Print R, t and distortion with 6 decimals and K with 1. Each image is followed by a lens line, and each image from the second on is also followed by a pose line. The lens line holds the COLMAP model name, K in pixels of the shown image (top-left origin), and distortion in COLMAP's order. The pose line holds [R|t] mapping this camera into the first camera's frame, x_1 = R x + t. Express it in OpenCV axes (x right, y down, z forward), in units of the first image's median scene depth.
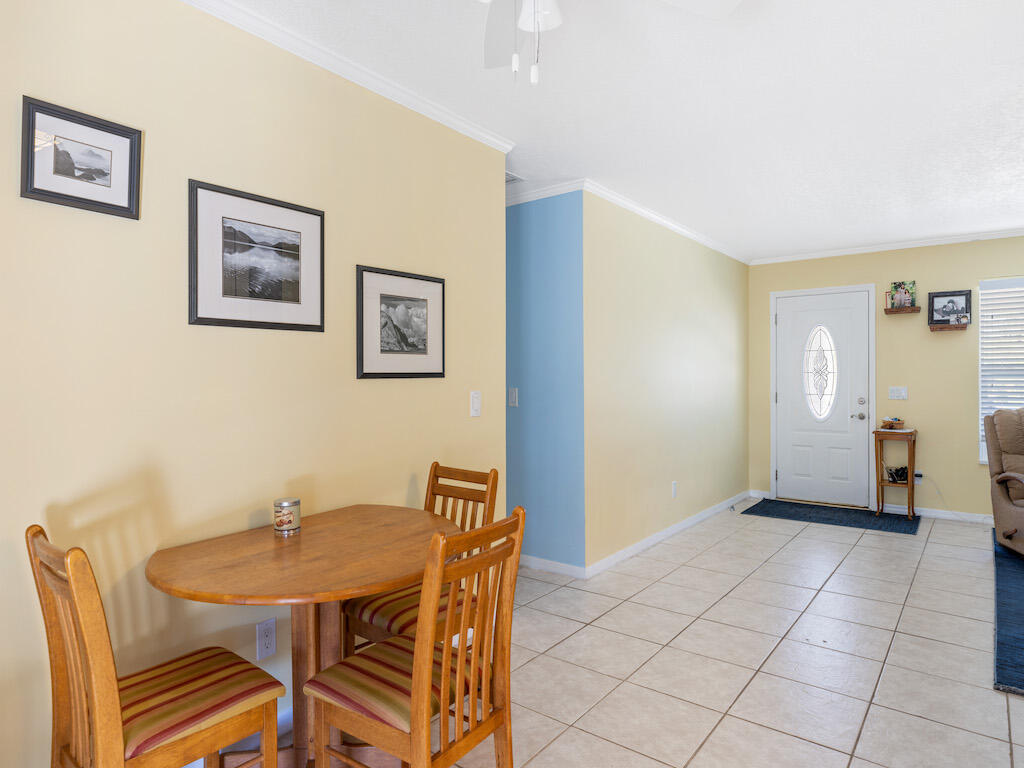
lens RADIAL K [[619.1, 0, 511.2], [0, 619.1, 377.5], [0, 0, 1]] dist [-0.002668, 0.003331]
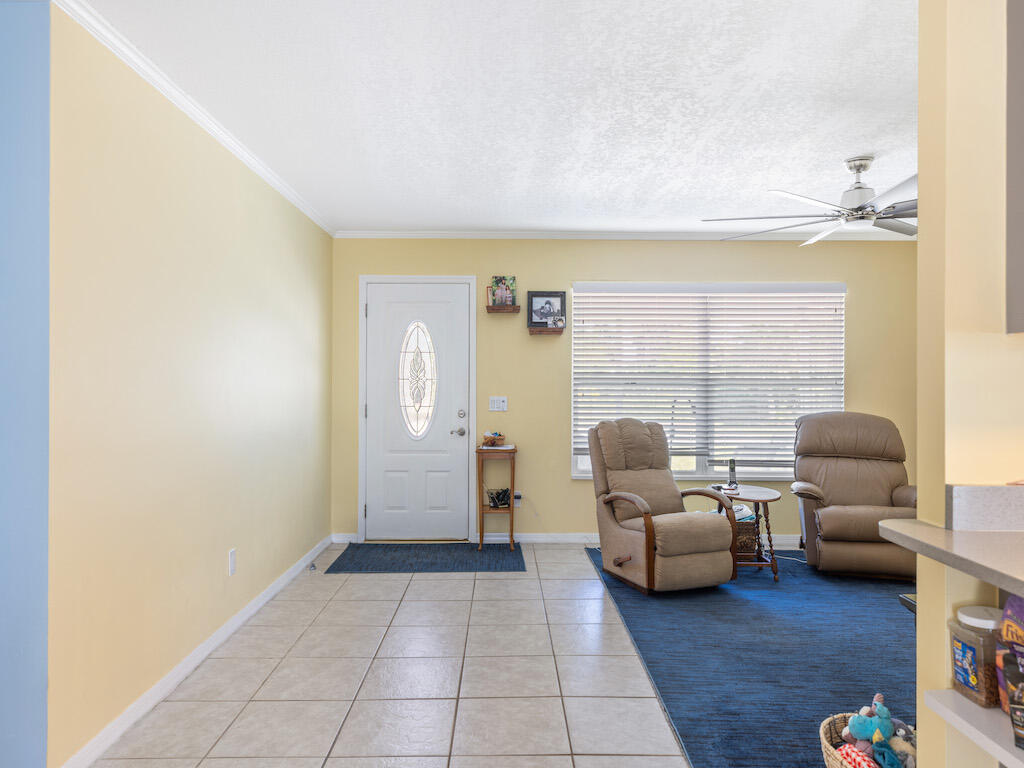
lens RADIAL K [[682.3, 0, 505.6], [0, 682.3, 377.9], [0, 0, 1]] dist [0.006532, 0.001471]
pose [[0.792564, 0.009720, 0.609711, 0.051151], [-0.004710, 0.999941, -0.009818, -0.001962], [-0.609771, 0.004909, 0.792563, 0.246286]]
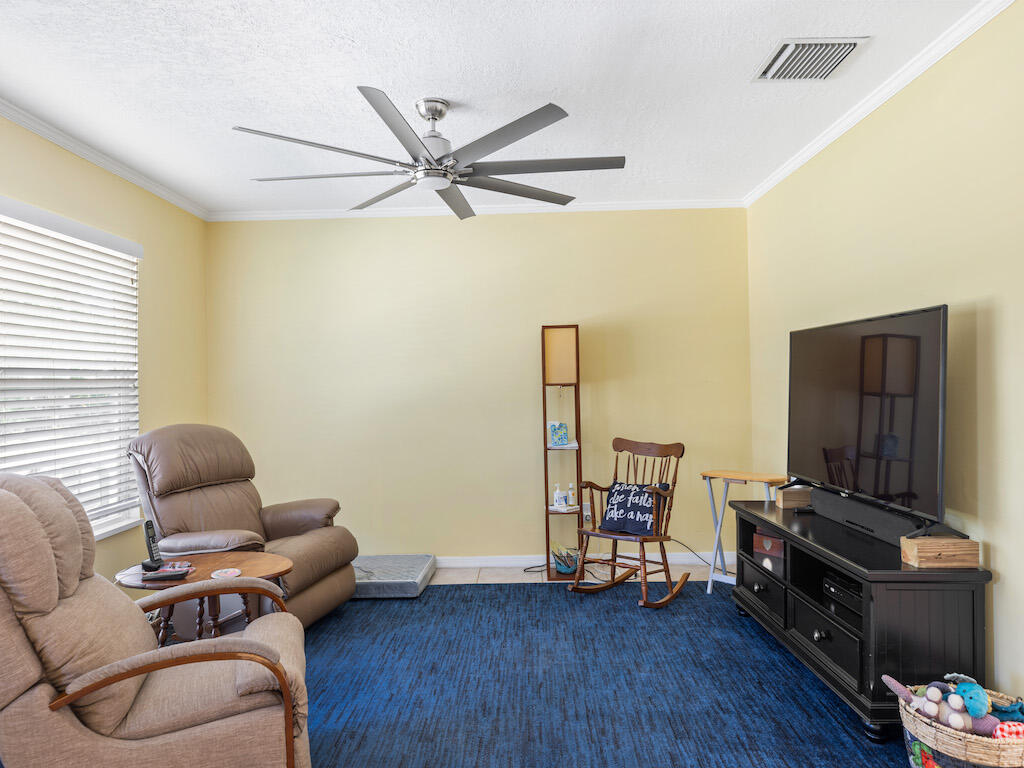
lens RADIAL K [[640.4, 0, 510.6], [0, 640.4, 377.1], [0, 0, 1]] dist [0.006109, 0.000693]
pose [[-0.585549, 0.022532, 0.810324, 0.237362], [0.021420, 0.999695, -0.012320, 0.001089], [-0.810354, 0.010144, -0.585853, 0.691288]]
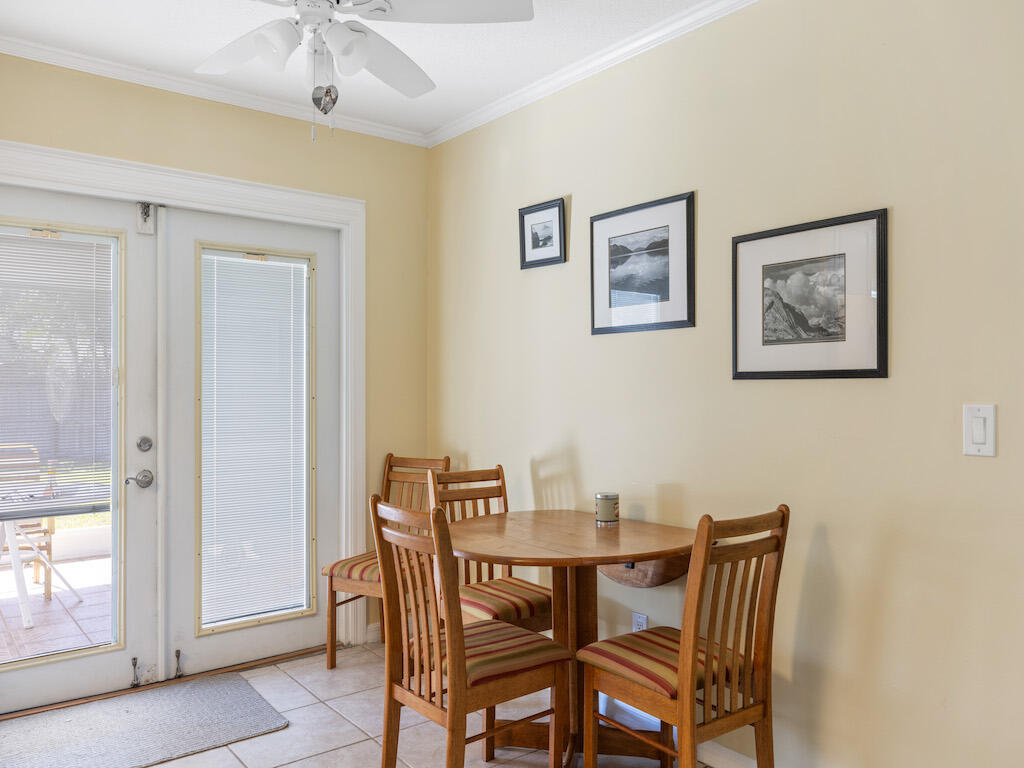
lens RADIAL K [[776.0, 0, 519.4], [0, 776.0, 387.9], [0, 0, 1]] dist [0.002772, 0.011113]
pose [[-0.252525, 0.002915, -0.967586, 0.298502], [-0.006922, 0.999964, 0.004819, 0.003710], [0.967566, 0.007915, -0.252495, 0.371249]]
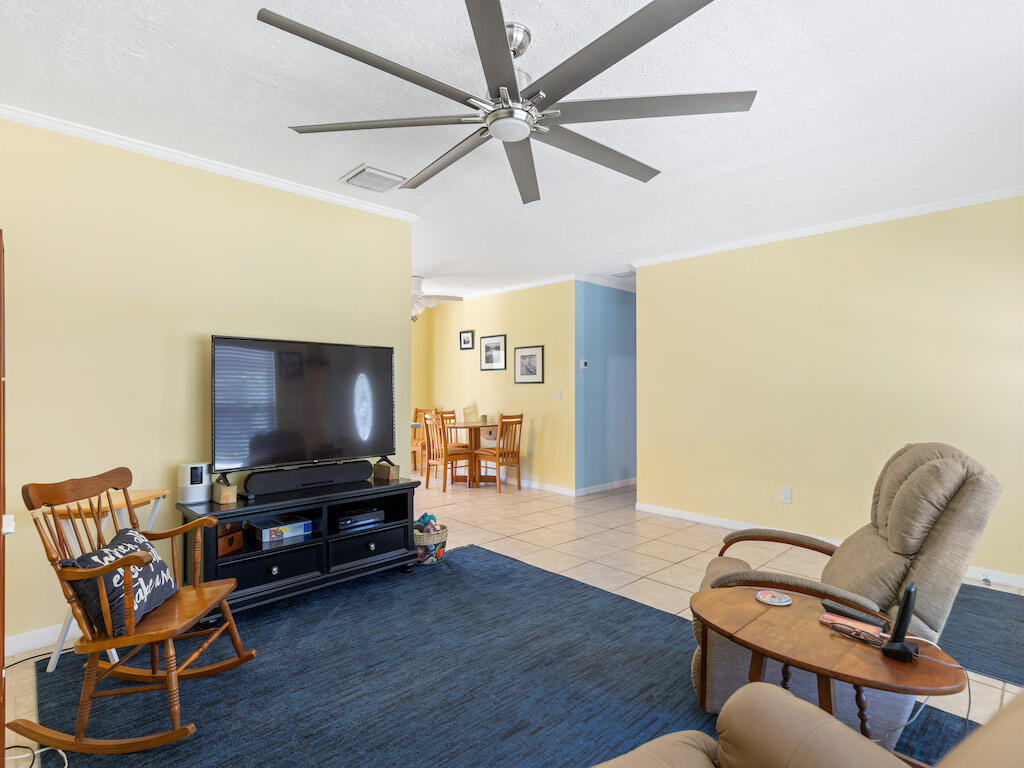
lens RADIAL K [[525.3, 0, 509.3], [0, 525.3, 384.9], [0, 0, 1]] dist [0.005661, 0.000225]
pose [[-0.157782, -0.002334, -0.987471, 0.897425], [-0.007467, 0.999971, -0.001170, 0.003839], [0.987446, 0.007189, -0.157795, 0.524436]]
